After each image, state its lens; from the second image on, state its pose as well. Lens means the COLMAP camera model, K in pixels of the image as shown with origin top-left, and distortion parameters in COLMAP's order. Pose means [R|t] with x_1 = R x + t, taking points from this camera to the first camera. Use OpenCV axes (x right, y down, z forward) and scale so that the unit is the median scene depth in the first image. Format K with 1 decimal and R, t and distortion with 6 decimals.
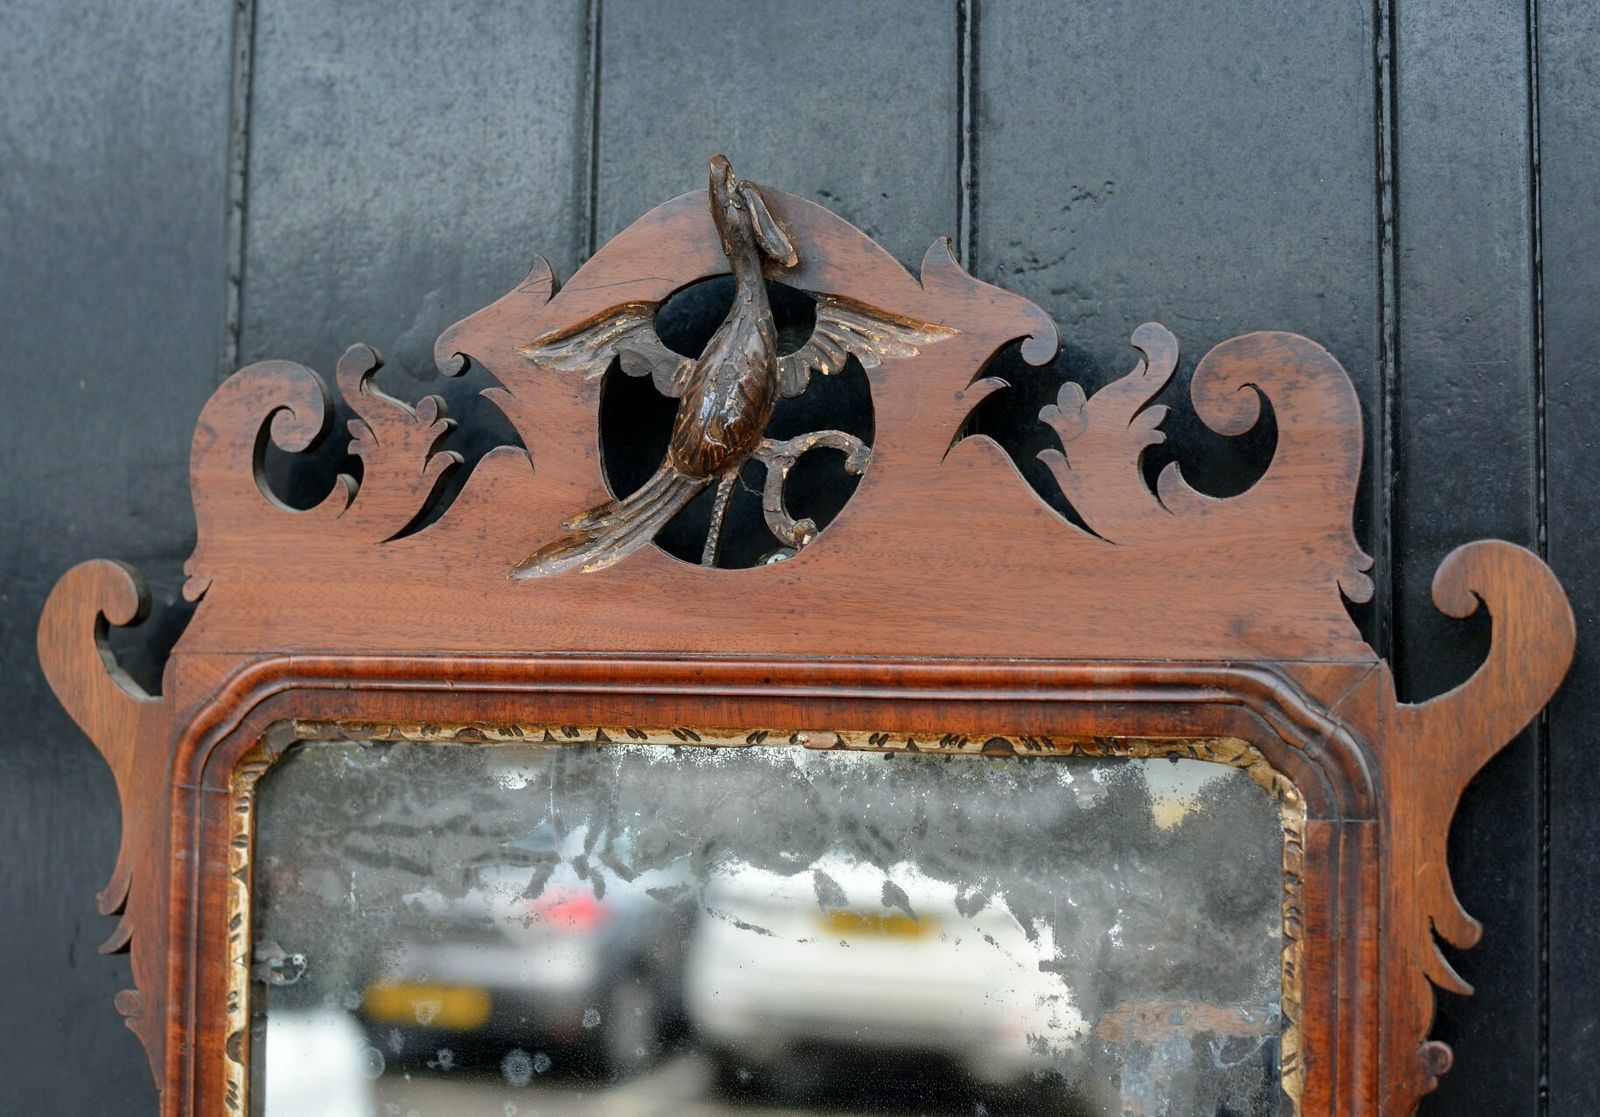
lens RADIAL K [[2585.9, 0, 740.7], [0, 2585.9, 540.4], [0, 0, 1]] dist [-0.135574, 0.091095]
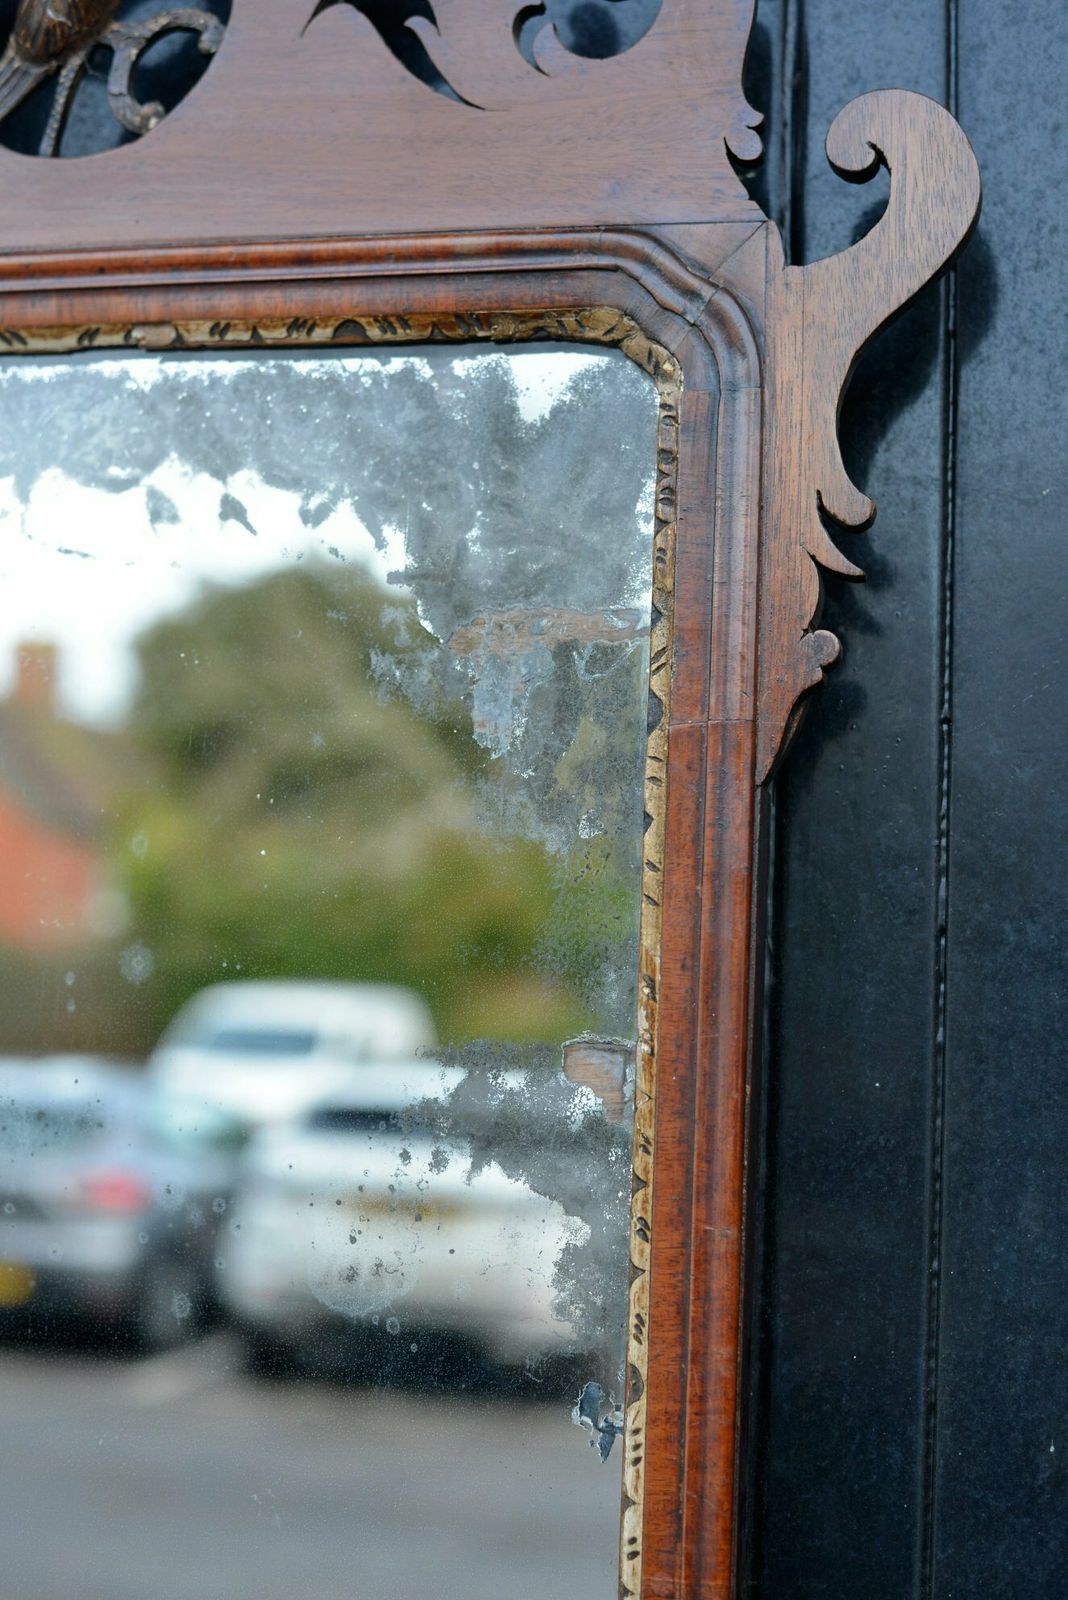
lens RADIAL K [[2410.2, 0, 541.3], [0, 2410.2, 813.5], [0, 0, 1]] dist [-0.131773, 0.067022]
pose [[0.994605, 0.033580, 0.098150, 0.086696], [-0.030204, 0.998907, -0.035680, 0.265643], [-0.099241, 0.032523, 0.994532, 0.162738]]
